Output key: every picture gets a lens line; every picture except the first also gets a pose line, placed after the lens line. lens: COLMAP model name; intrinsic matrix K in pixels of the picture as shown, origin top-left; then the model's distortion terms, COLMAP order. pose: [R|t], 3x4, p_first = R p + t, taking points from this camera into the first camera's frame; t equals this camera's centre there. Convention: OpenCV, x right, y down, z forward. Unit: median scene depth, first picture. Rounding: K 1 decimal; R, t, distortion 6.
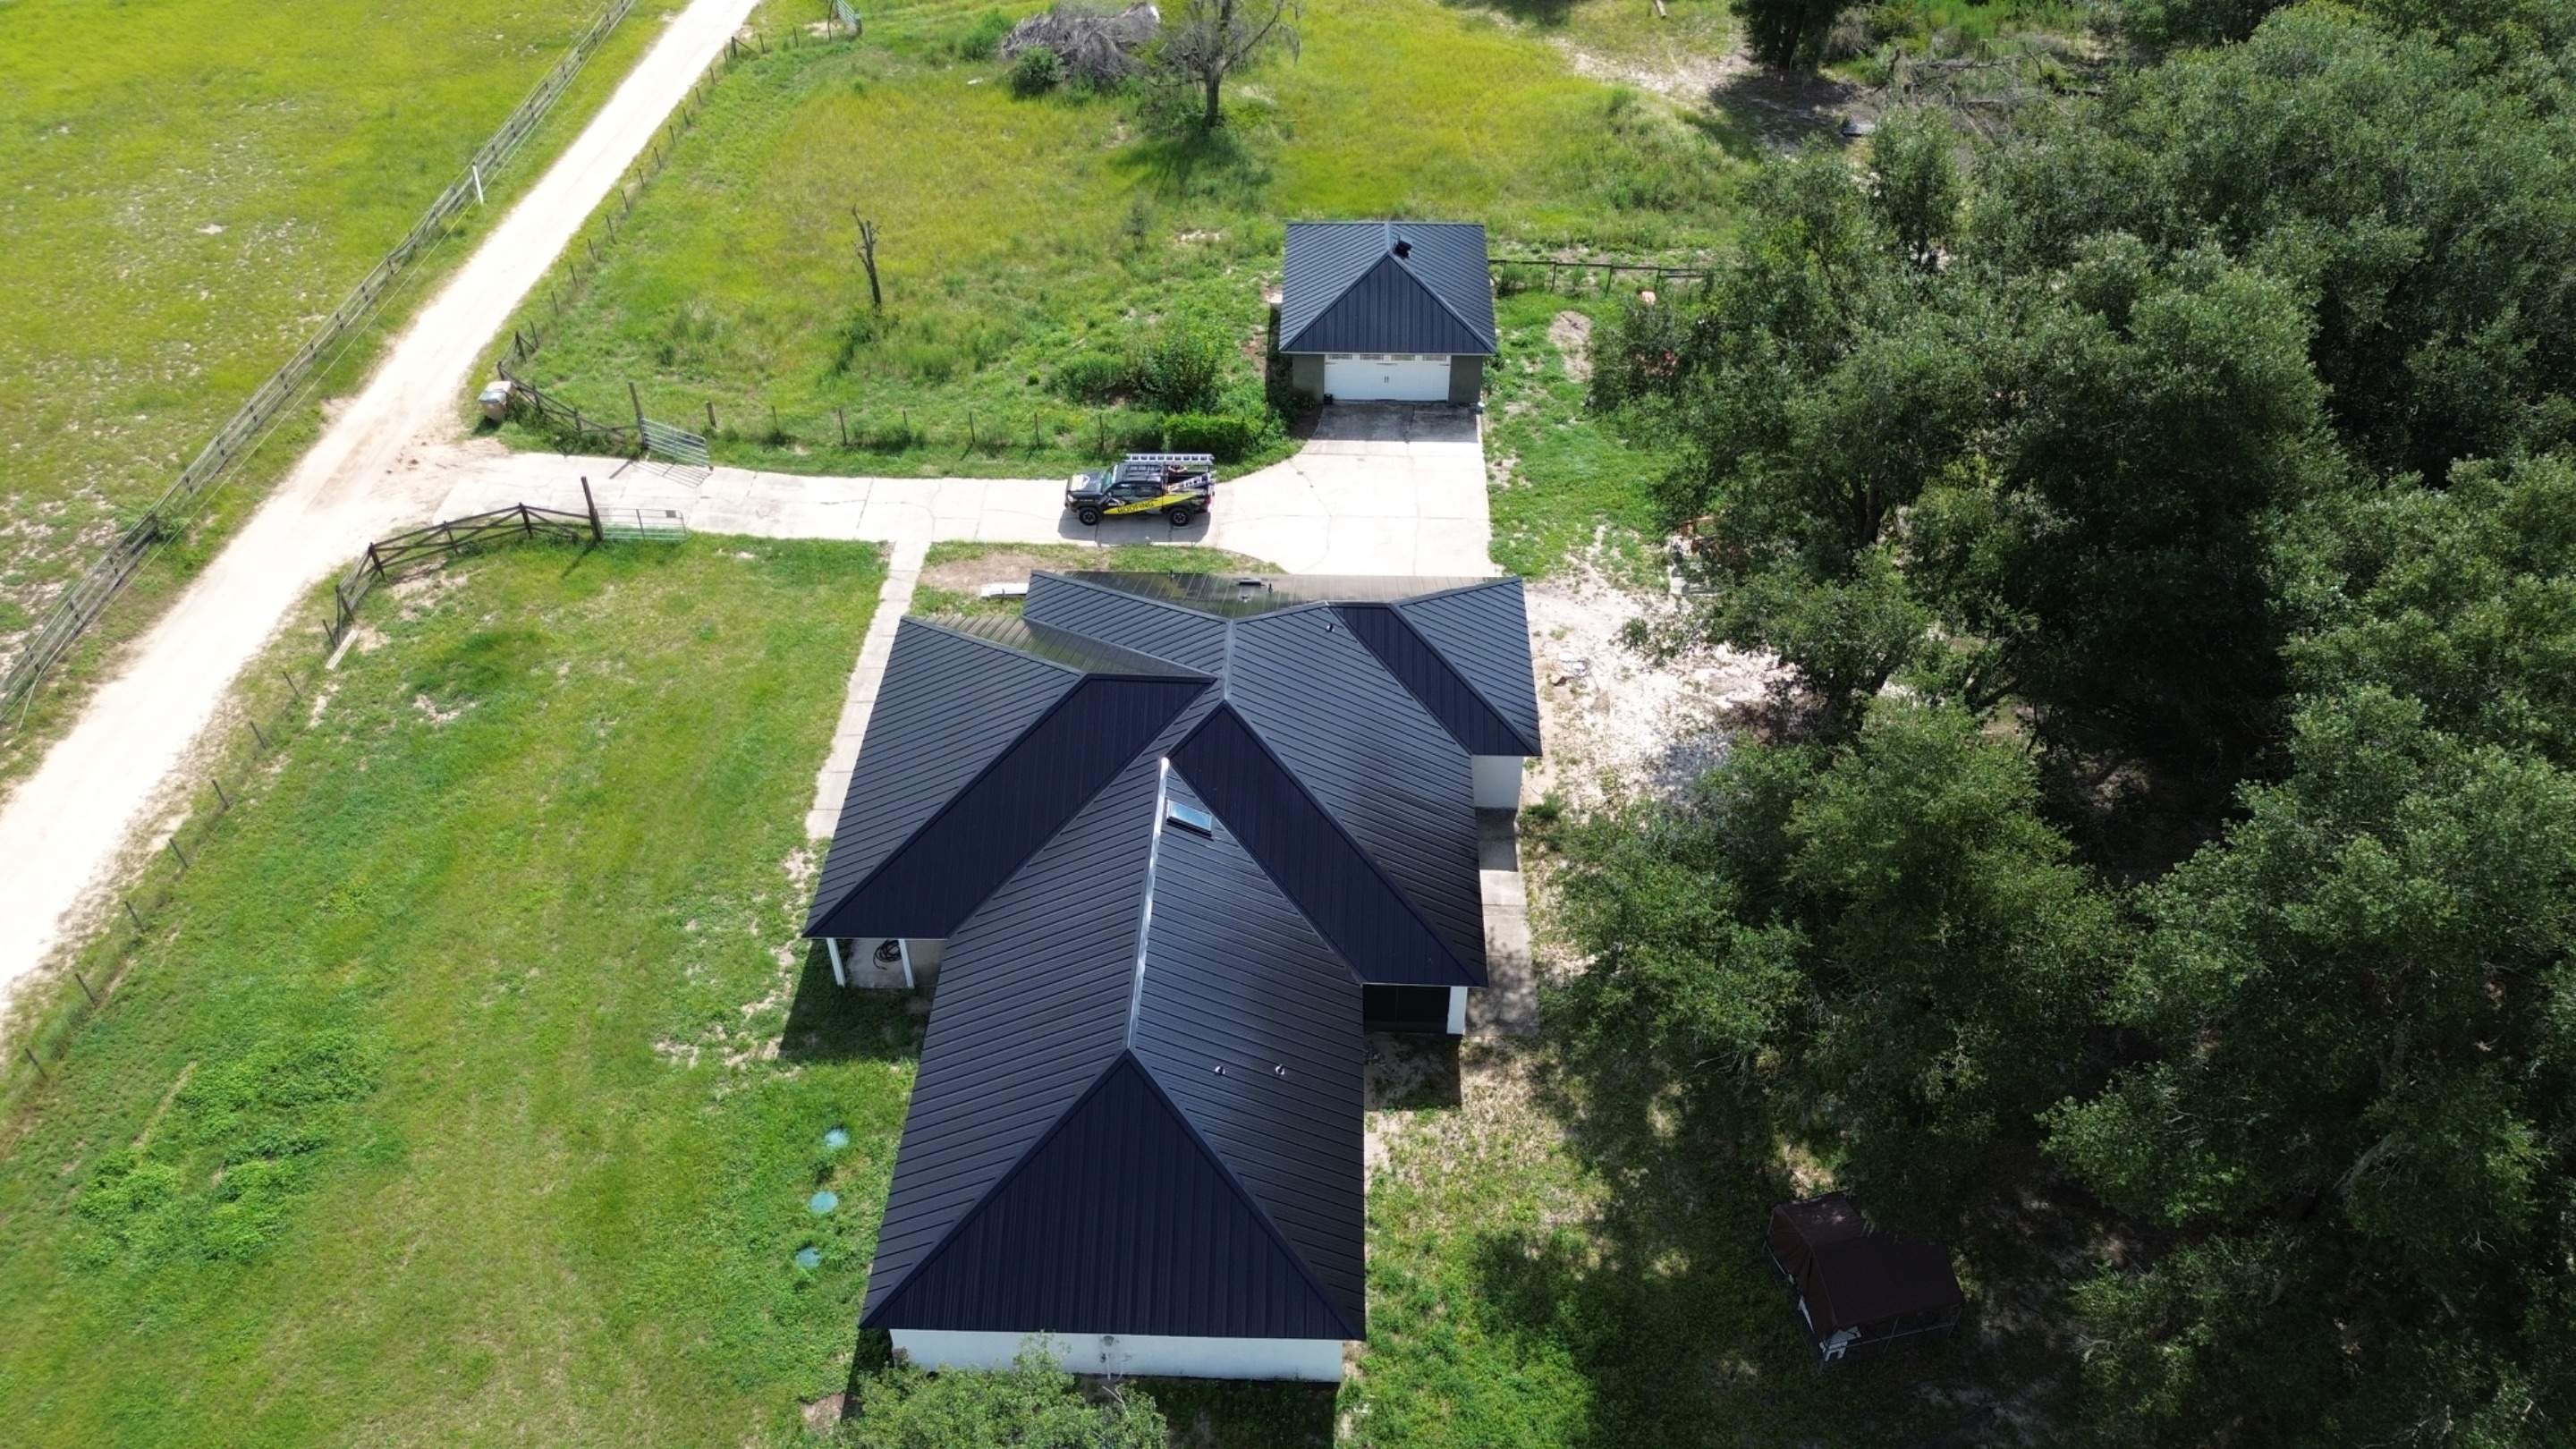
lens RADIAL K [[1825.6, 0, 1280.0], [0, 1825.6, 728.4], [0, 0, 1]] dist [0.066130, -0.061538]
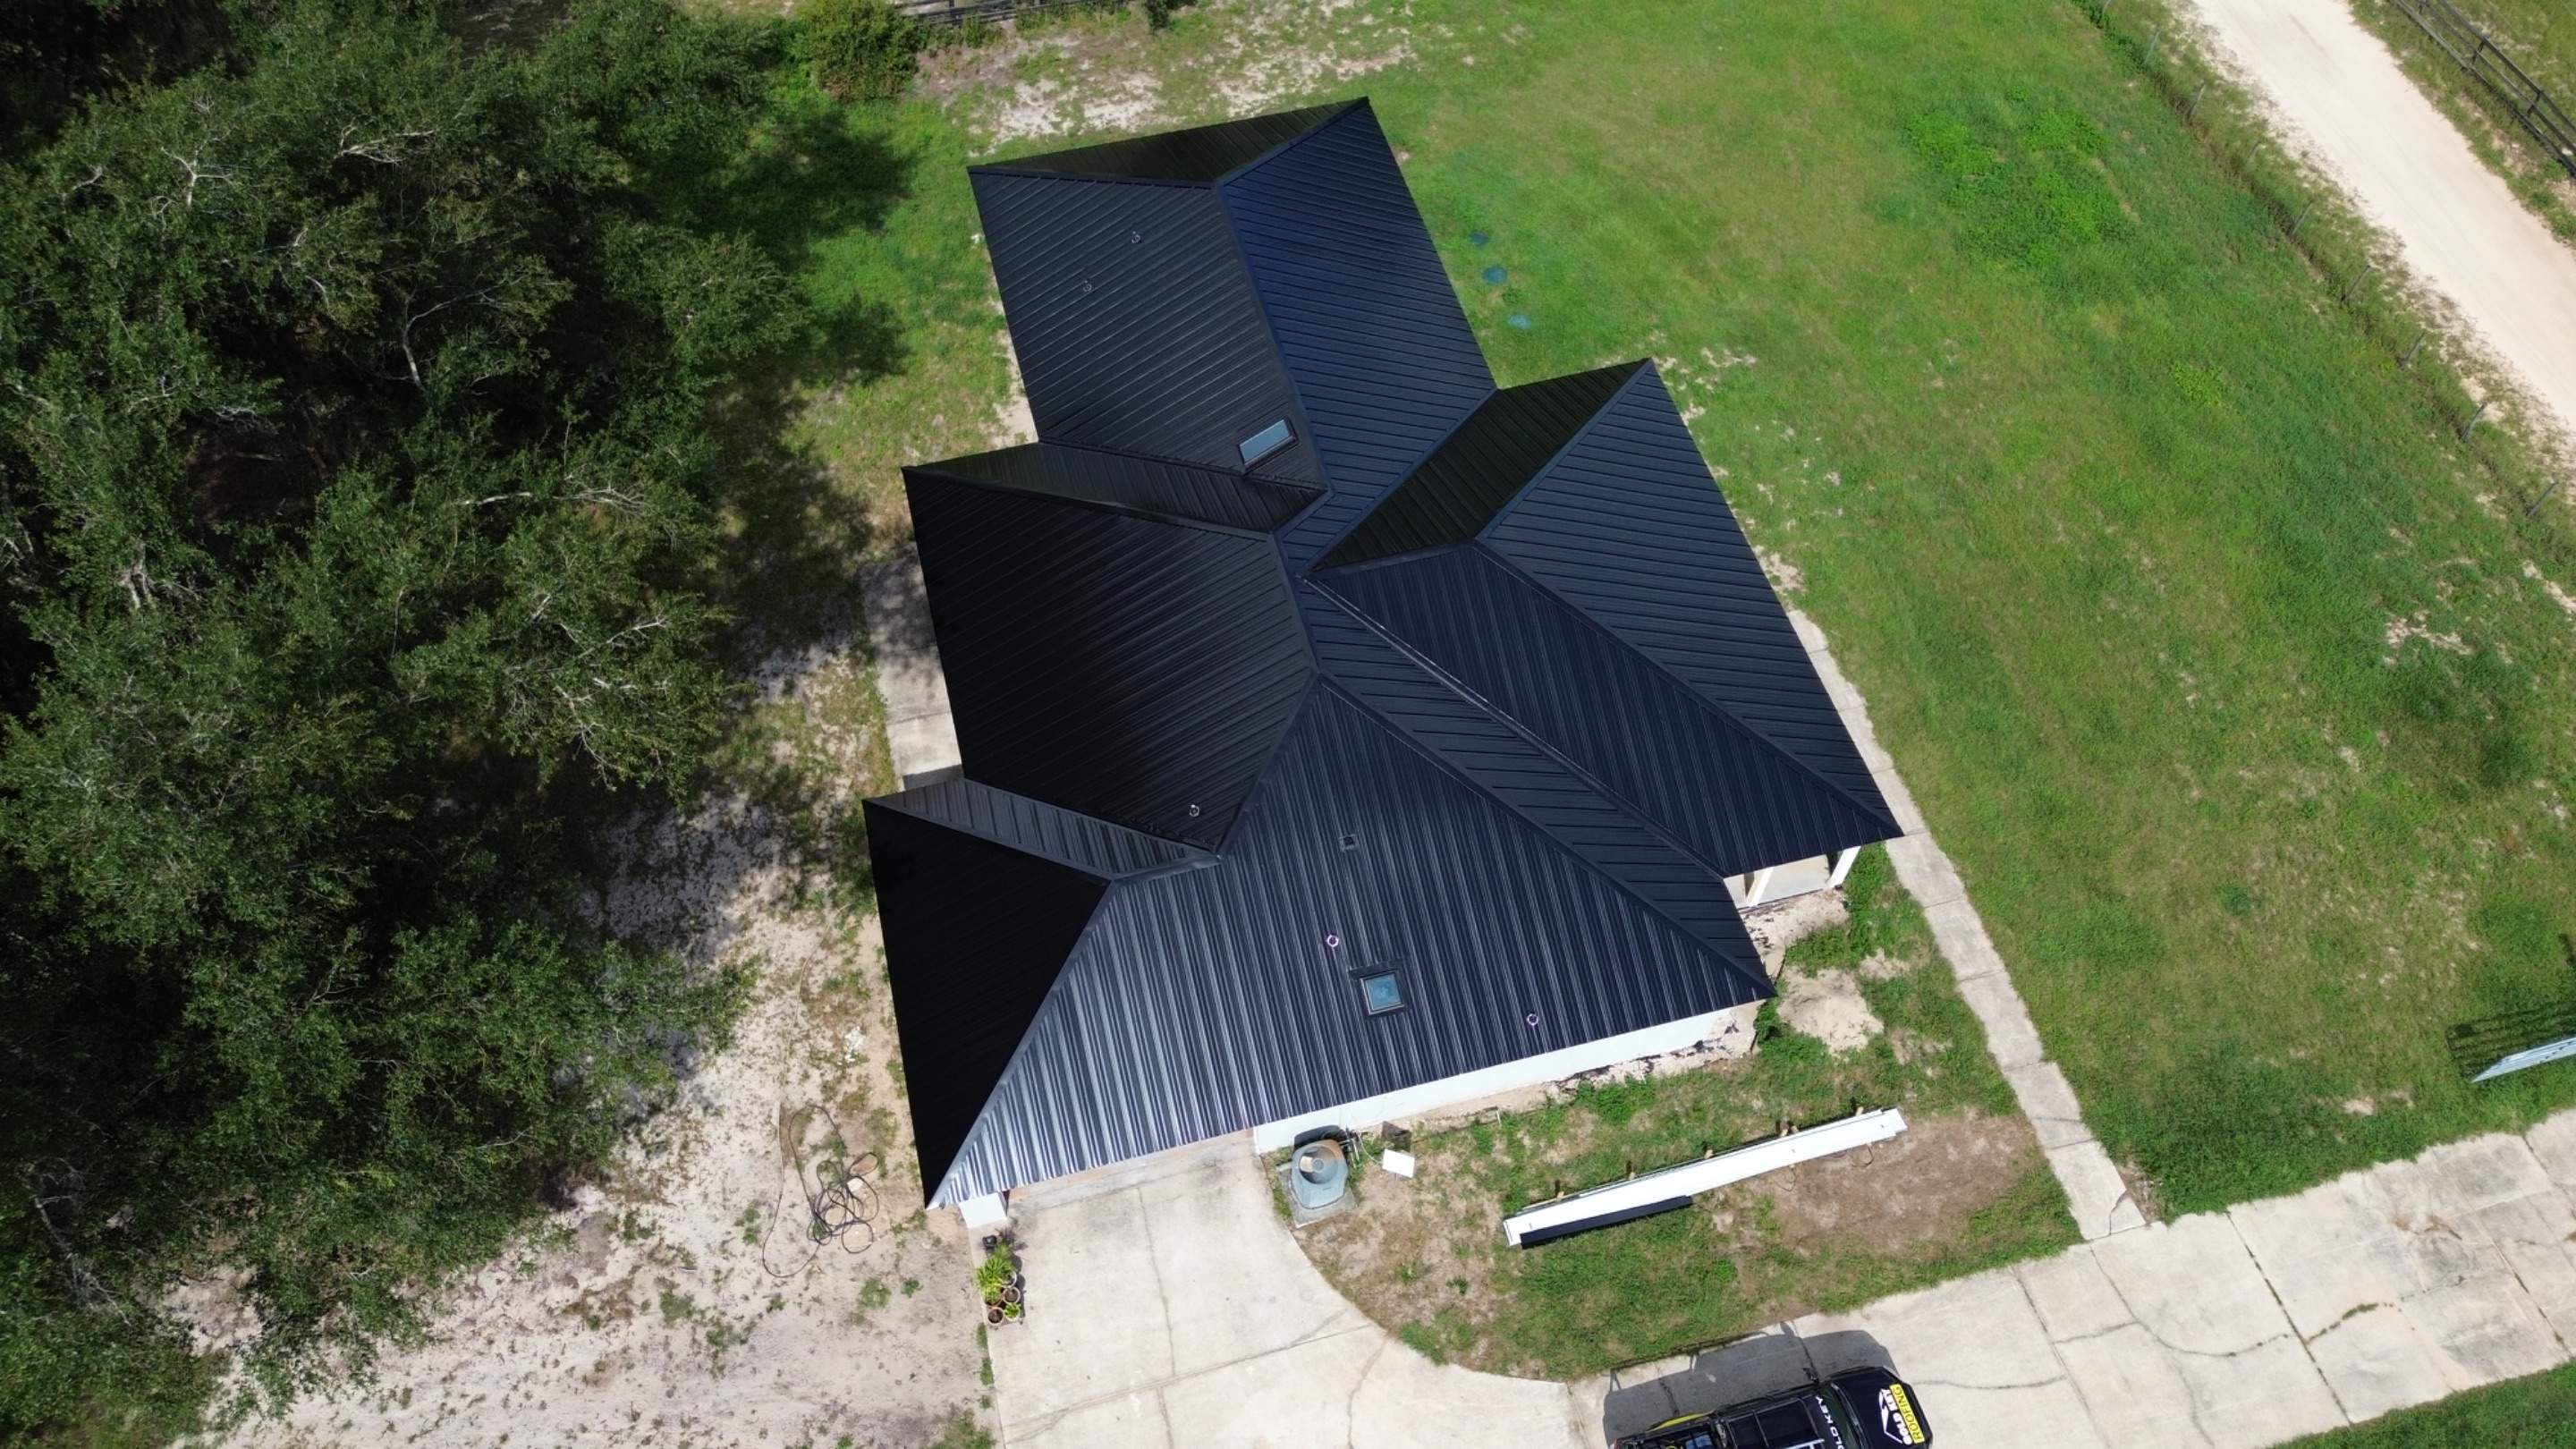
lens RADIAL K [[1853.1, 0, 1279.2], [0, 1853.1, 720.4], [0, 0, 1]] dist [0.063208, -0.065507]
pose [[-0.958653, 0.240481, -0.152163, 0.088508], [-0.179396, -0.095608, 0.979120, -0.677832], [0.220912, 0.965934, 0.134796, 0.877144]]
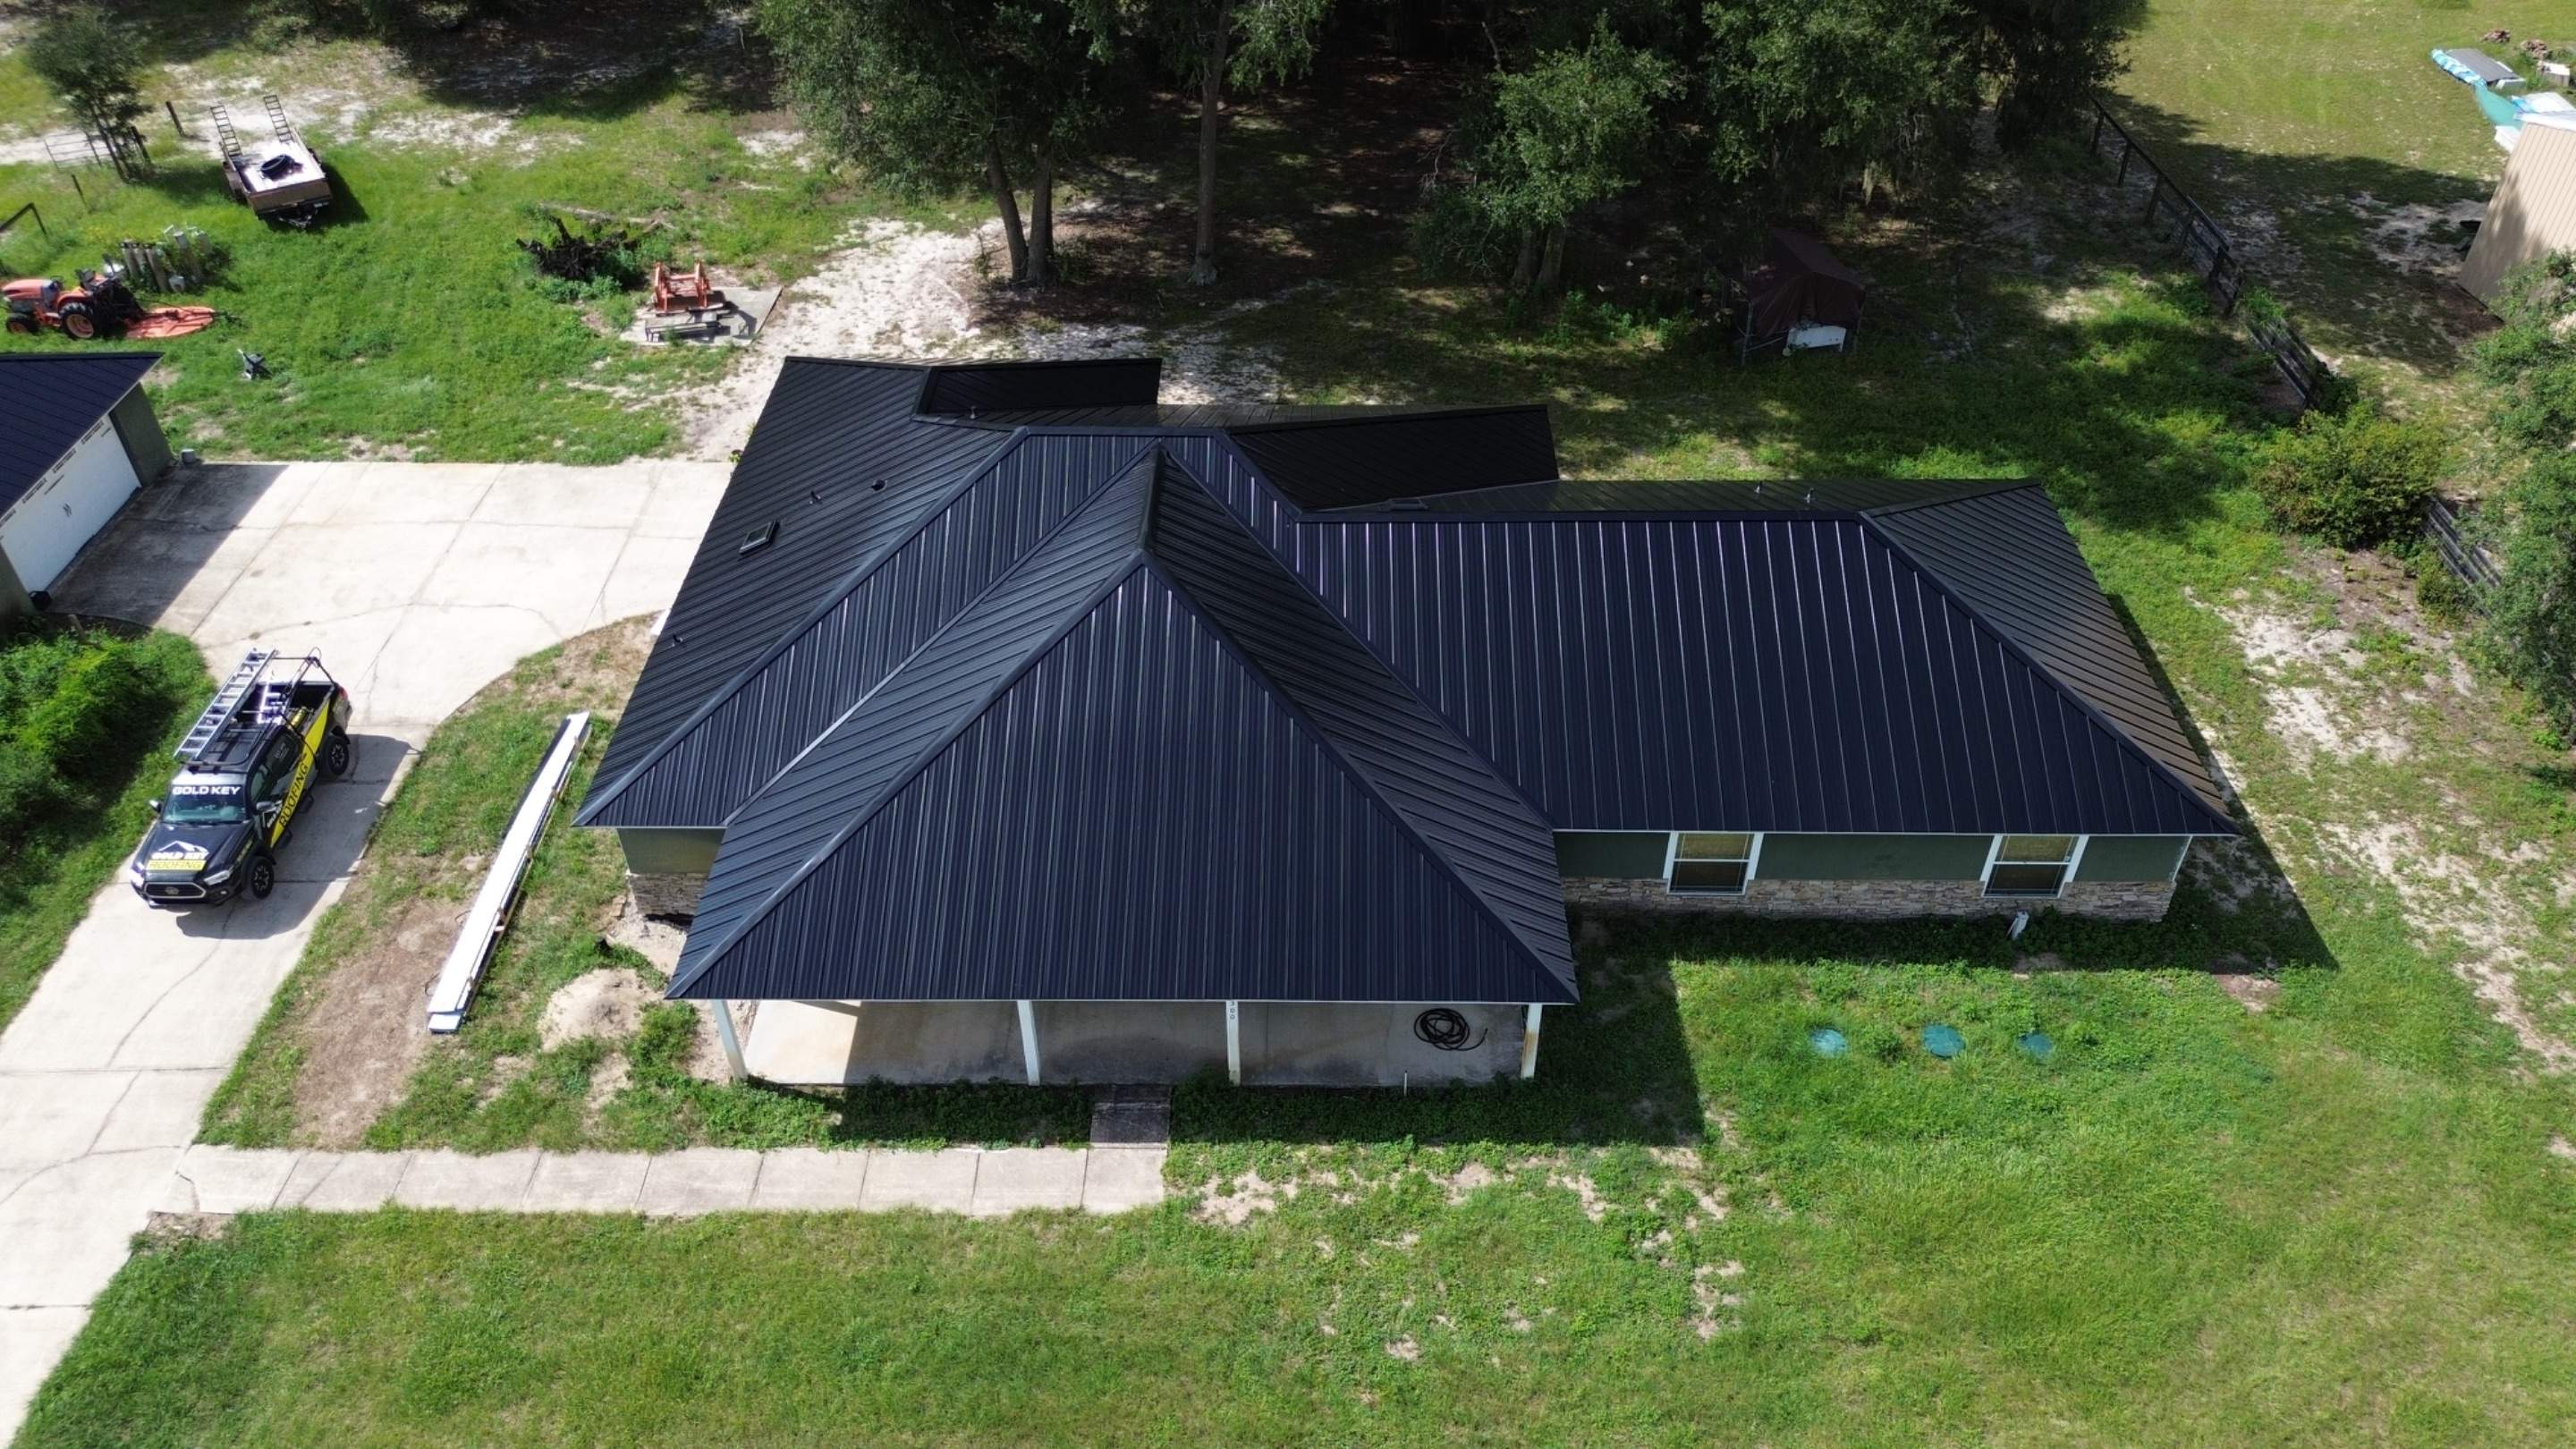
lens RADIAL K [[1825.6, 0, 1280.0], [0, 1825.6, 728.4], [0, 0, 1]] dist [0.066130, -0.061538]
pose [[-0.015104, -0.635847, 0.771668, -0.561638], [0.663221, 0.571178, 0.483626, -0.238060], [-0.748272, 0.519090, 0.413080, 0.686614]]
